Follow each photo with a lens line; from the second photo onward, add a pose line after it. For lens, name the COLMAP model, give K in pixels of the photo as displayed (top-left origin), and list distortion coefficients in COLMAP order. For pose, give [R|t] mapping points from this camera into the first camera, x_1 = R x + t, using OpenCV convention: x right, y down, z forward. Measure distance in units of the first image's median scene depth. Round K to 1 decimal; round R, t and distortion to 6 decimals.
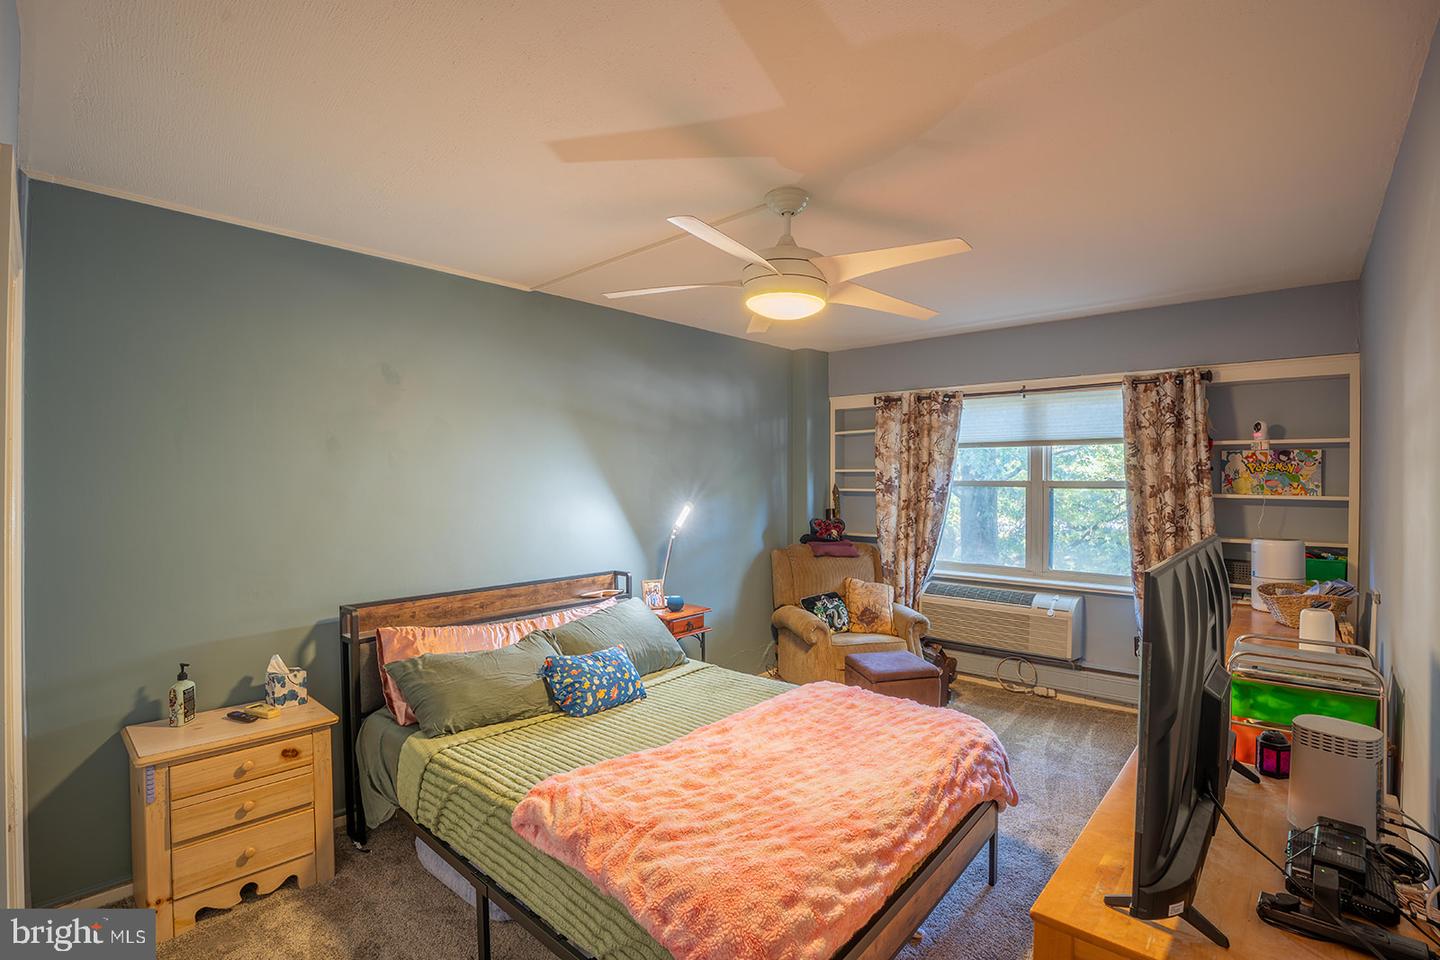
lens RADIAL K [[663.6, 0, 713.6], [0, 663.6, 477.0], [0, 0, 1]] dist [-0.045047, 0.003396]
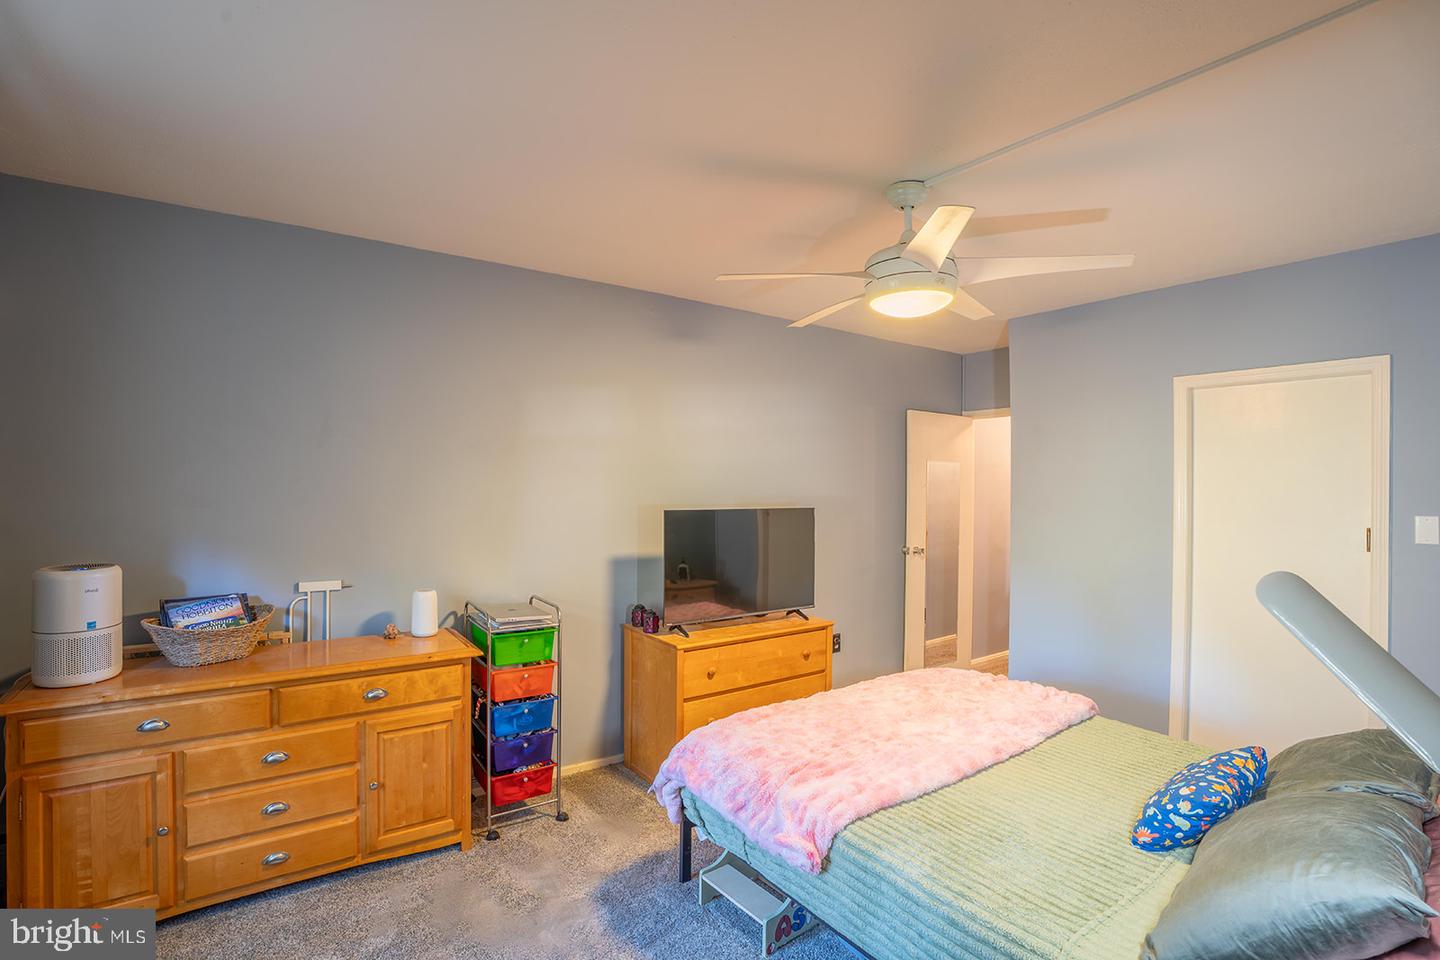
lens RADIAL K [[663.6, 0, 712.1], [0, 663.6, 485.0], [0, 0, 1]] dist [-0.045047, 0.003396]
pose [[-0.973847, -0.009231, 0.227015, 0.097642], [-0.011645, 0.999889, -0.009297, 0.015663], [-0.226904, -0.011698, -0.973847, 1.144284]]
